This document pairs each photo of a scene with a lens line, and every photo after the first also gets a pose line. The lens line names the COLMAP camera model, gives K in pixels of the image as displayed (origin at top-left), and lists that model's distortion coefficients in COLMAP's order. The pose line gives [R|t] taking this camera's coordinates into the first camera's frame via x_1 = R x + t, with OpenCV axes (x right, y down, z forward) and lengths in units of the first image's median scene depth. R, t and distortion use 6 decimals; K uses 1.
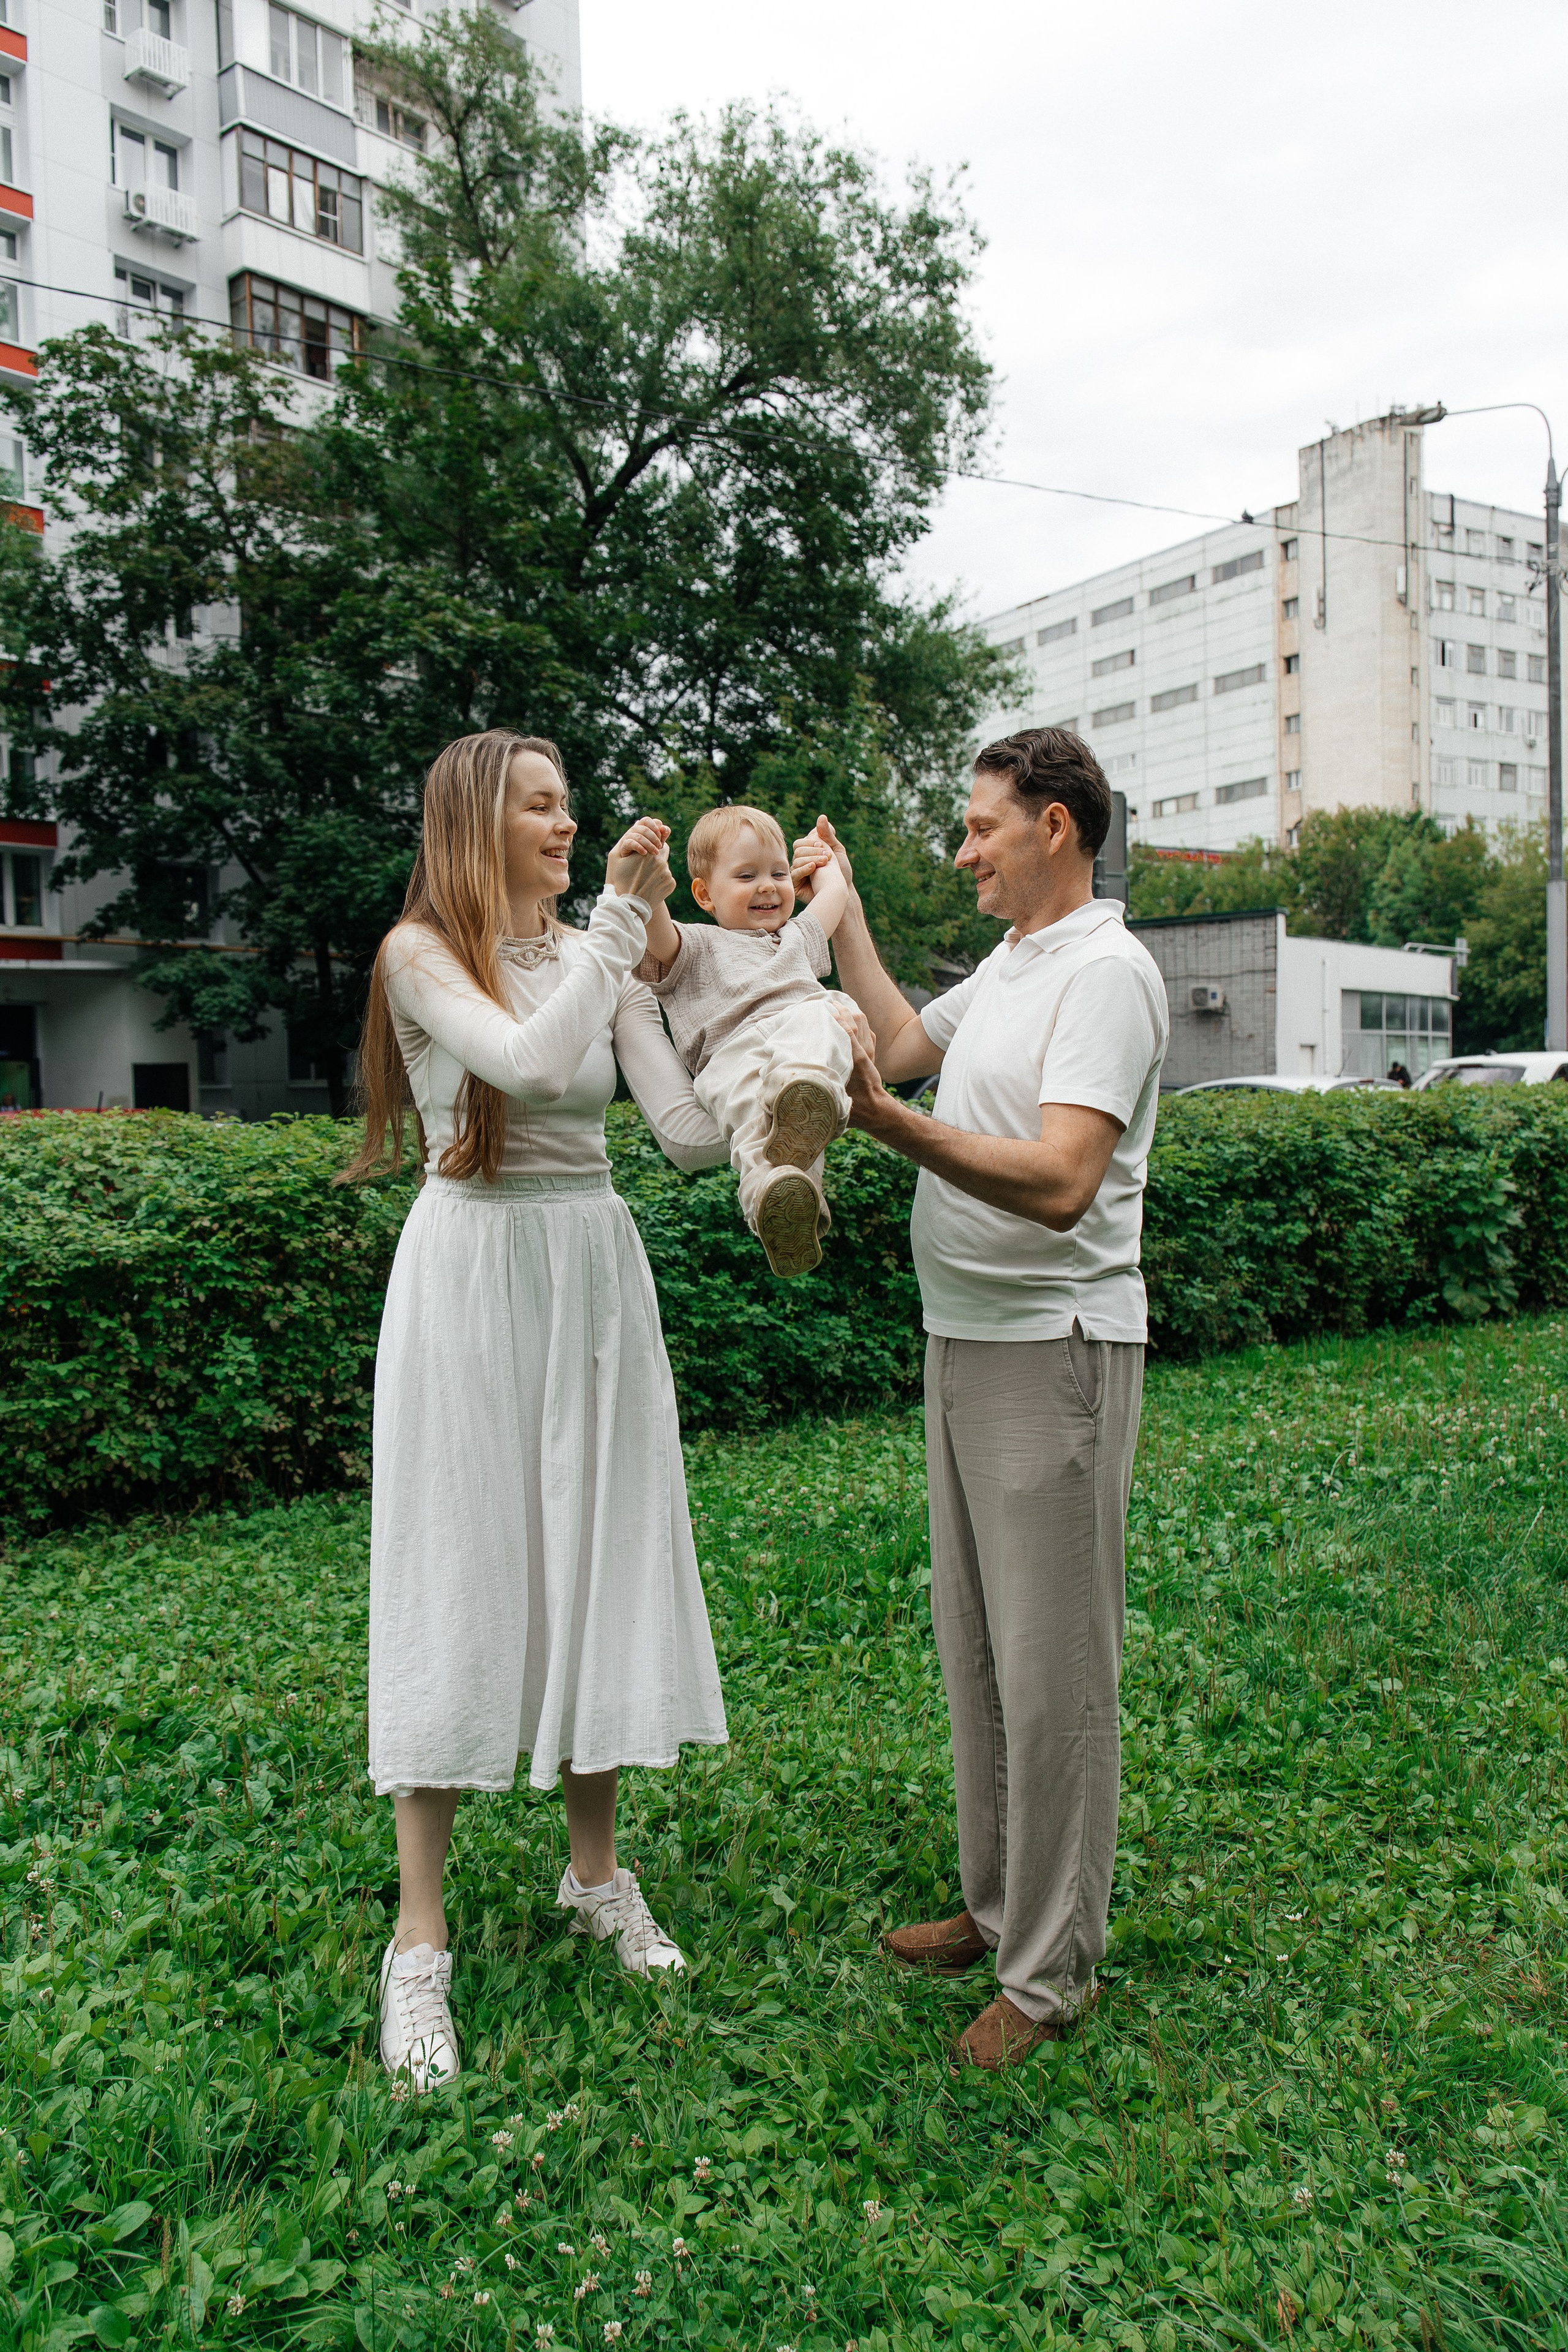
lens RADIAL K [[1955.2, 0, 788.5], [0, 1955.2, 1193.7], [0, 0, 1]] dist [0.039258, -0.054051]
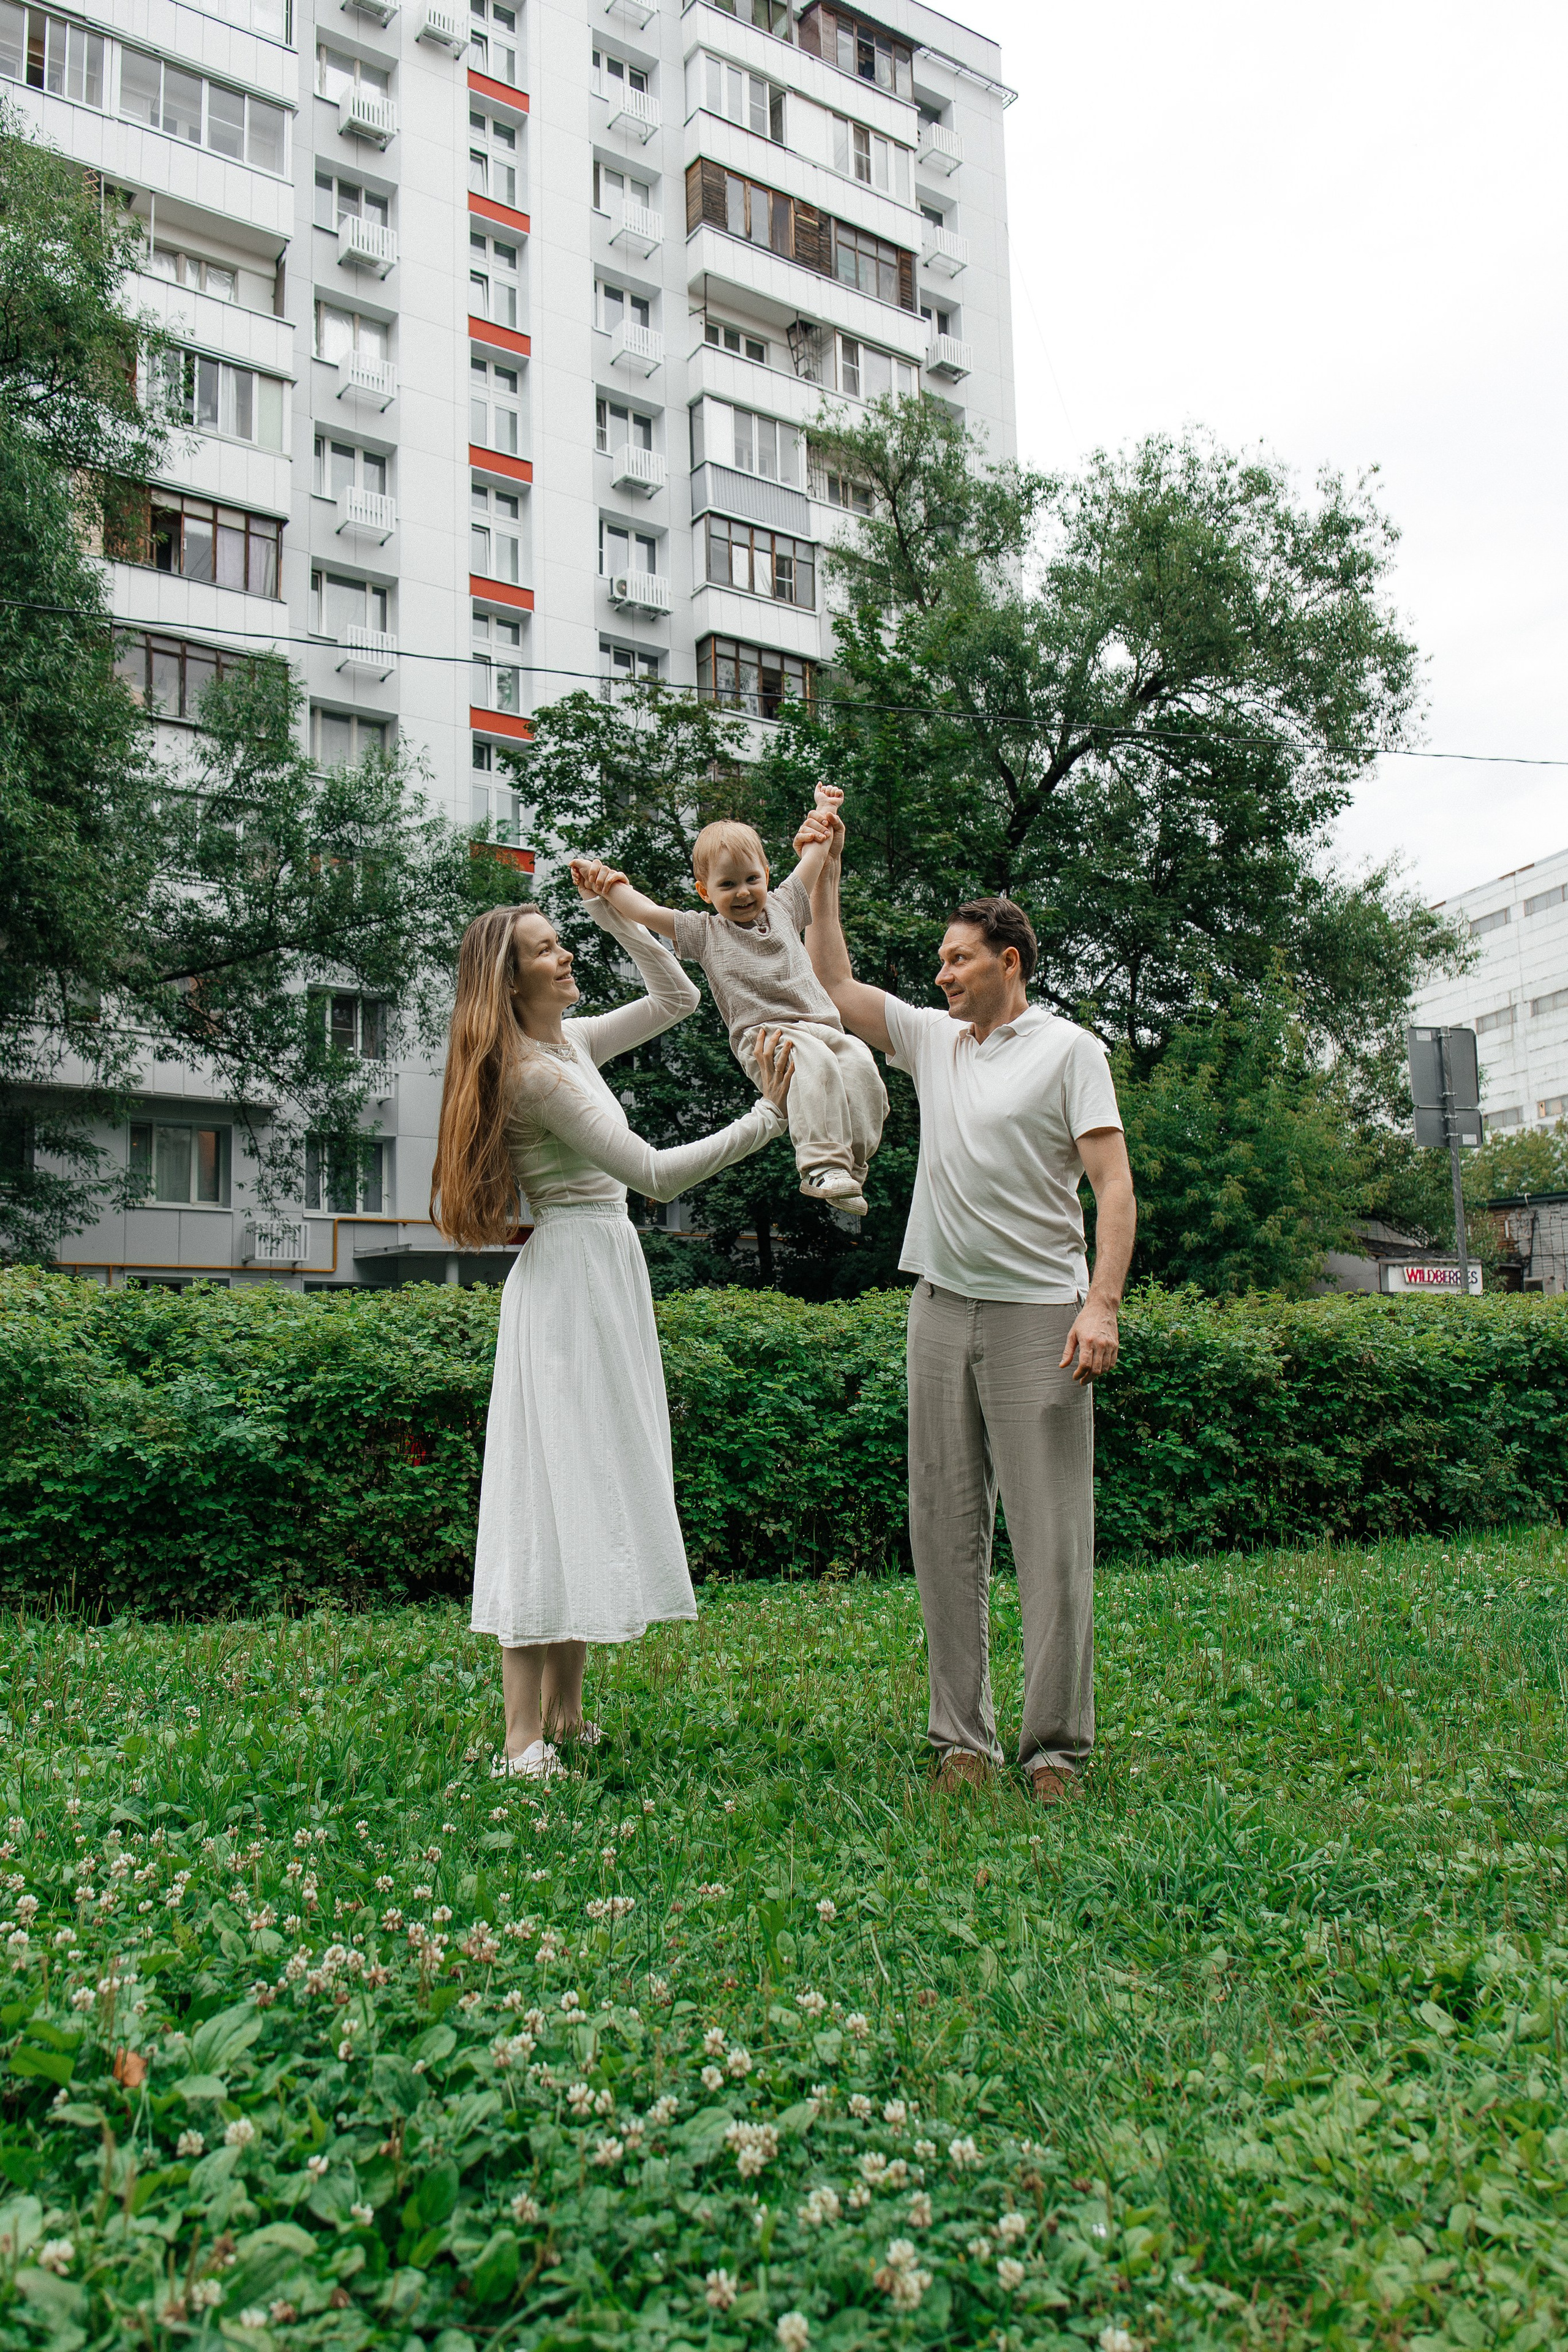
lens RADIAL K [[2096.3, 0, 741.5], [0, 2096.3, 1187.0], [0, 0, 1]] dist [0.038574, -0.051596]
pose [[0.960690, -0.028149, -0.276192, 0.064467], [-0.018090, 0.986385, -0.163453, 0.037968], [0.277033, 0.162024, 0.947101, -0.079430]]
